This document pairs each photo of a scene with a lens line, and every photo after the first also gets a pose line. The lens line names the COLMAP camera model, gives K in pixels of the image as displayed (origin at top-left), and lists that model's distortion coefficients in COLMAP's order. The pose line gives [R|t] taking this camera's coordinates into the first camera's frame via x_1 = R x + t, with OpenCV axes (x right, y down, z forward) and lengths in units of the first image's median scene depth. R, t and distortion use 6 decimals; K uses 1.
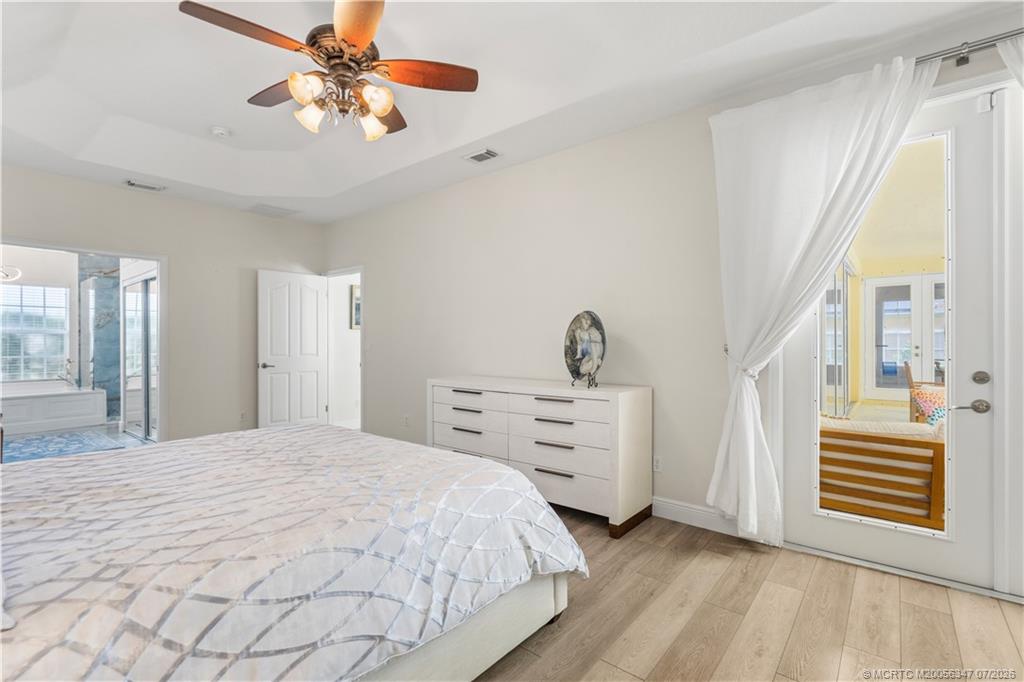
lens RADIAL K [[470.6, 0, 513.1], [0, 470.6, 342.0], [0, 0, 1]] dist [-0.000544, -0.000037]
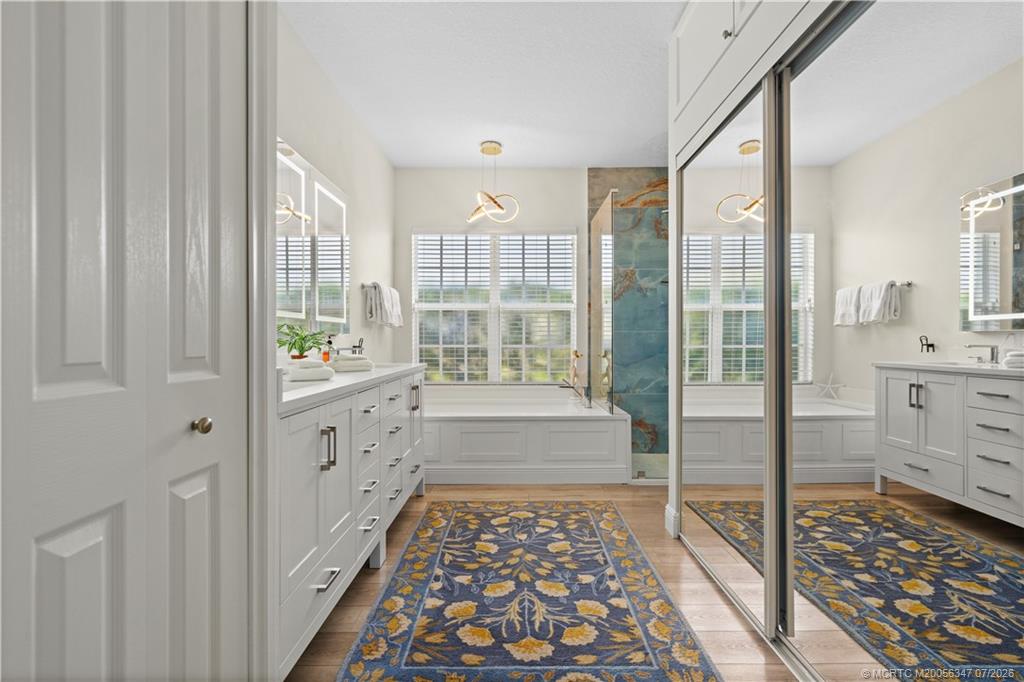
lens RADIAL K [[493.1, 0, 512.0], [0, 493.1, 341.0], [0, 0, 1]] dist [-0.000085, -0.000018]
pose [[0.632931, 0.006402, -0.774182, -0.505601], [0.001010, 0.999958, 0.009094, 0.016672], [0.774208, -0.006538, 0.632898, 0.534358]]
